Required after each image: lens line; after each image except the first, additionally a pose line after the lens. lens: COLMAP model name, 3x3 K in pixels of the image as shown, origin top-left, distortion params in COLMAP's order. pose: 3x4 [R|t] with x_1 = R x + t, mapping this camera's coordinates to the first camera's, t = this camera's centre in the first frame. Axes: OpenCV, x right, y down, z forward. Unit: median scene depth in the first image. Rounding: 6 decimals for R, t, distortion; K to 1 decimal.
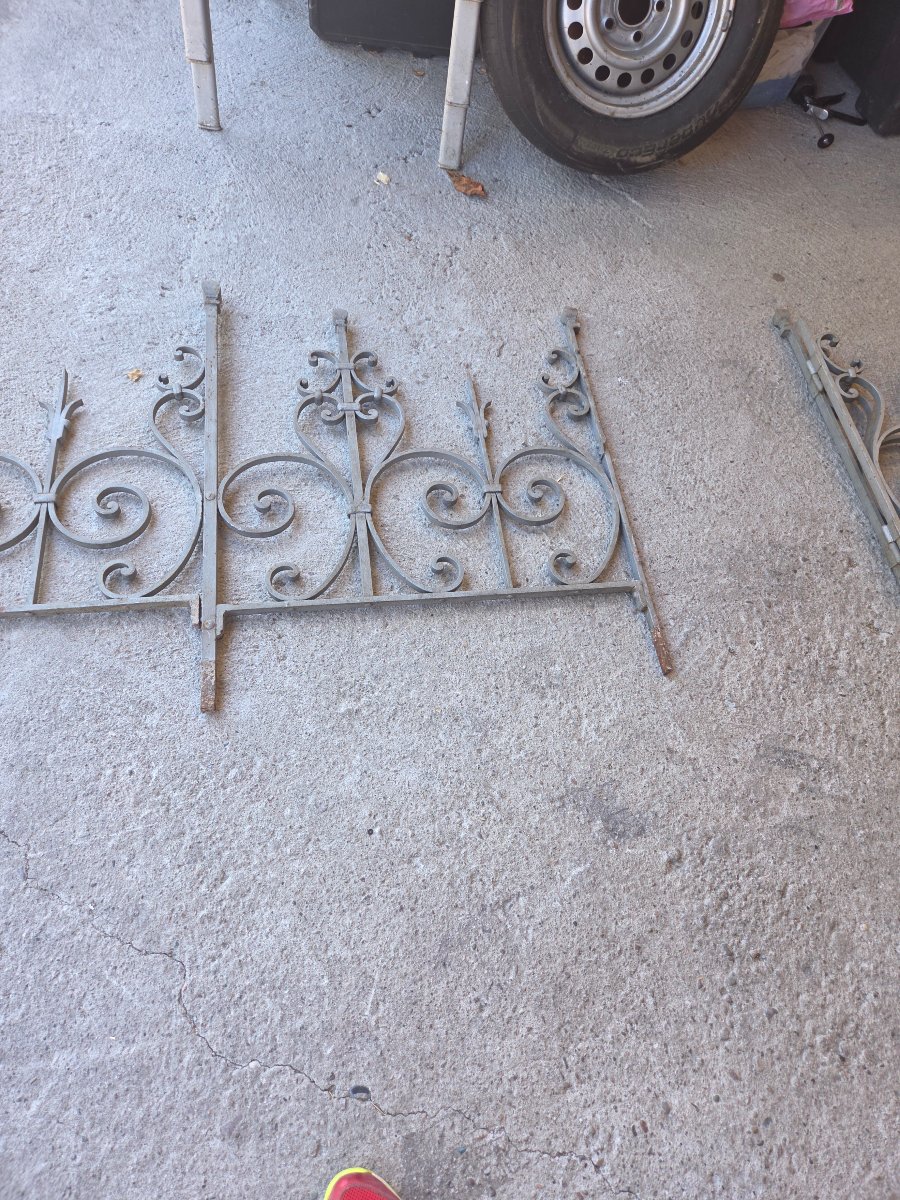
lens RADIAL K [[924.3, 0, 454.6], [0, 924.3, 579.1], [0, 0, 1]] dist [0.093381, -0.115503]
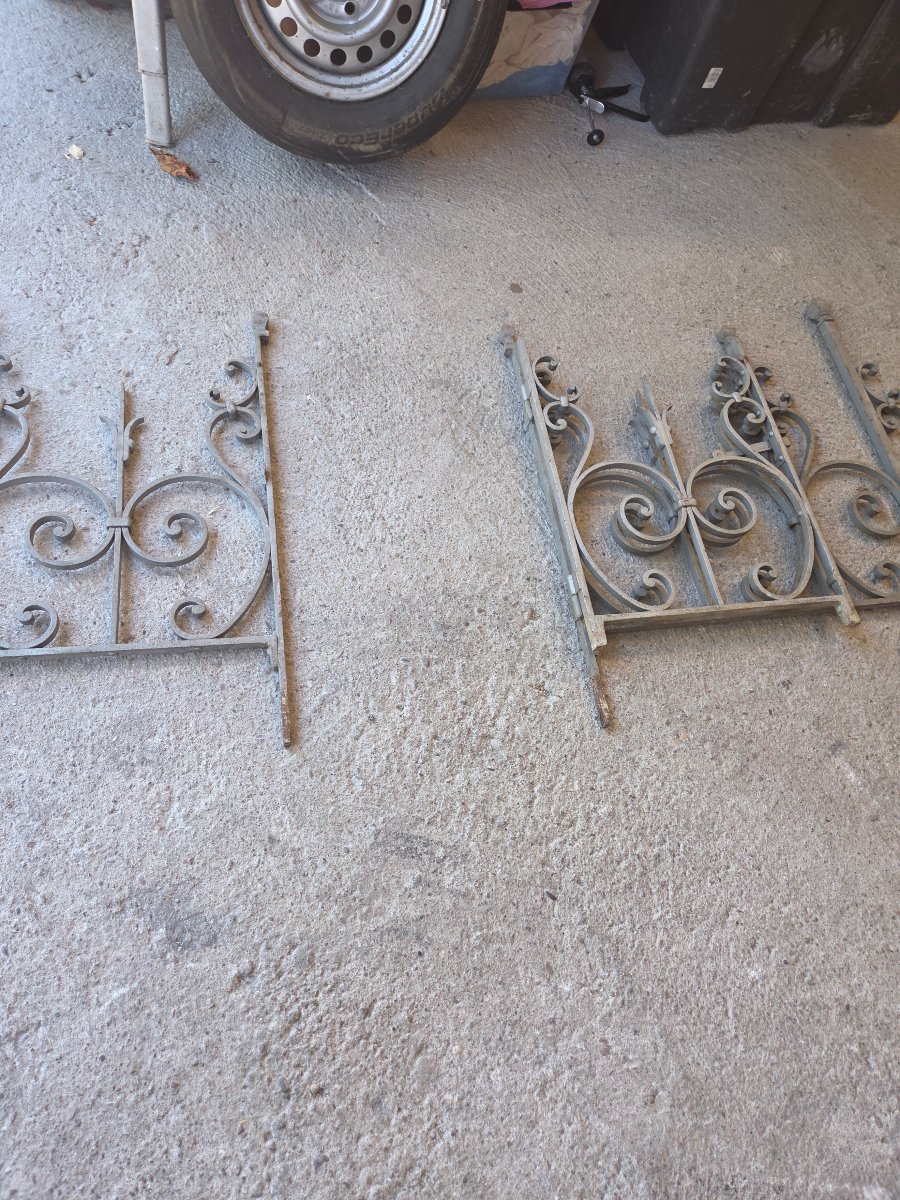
lens RADIAL K [[924.3, 0, 454.6], [0, 924.3, 579.1], [0, 0, 1]] dist [0.093381, -0.115503]
pose [[0.998113, 0.024986, 0.056096, 0.303900], [-0.026457, 0.999321, 0.025626, -0.075218], [-0.055417, -0.027062, 0.998096, 0.110609]]
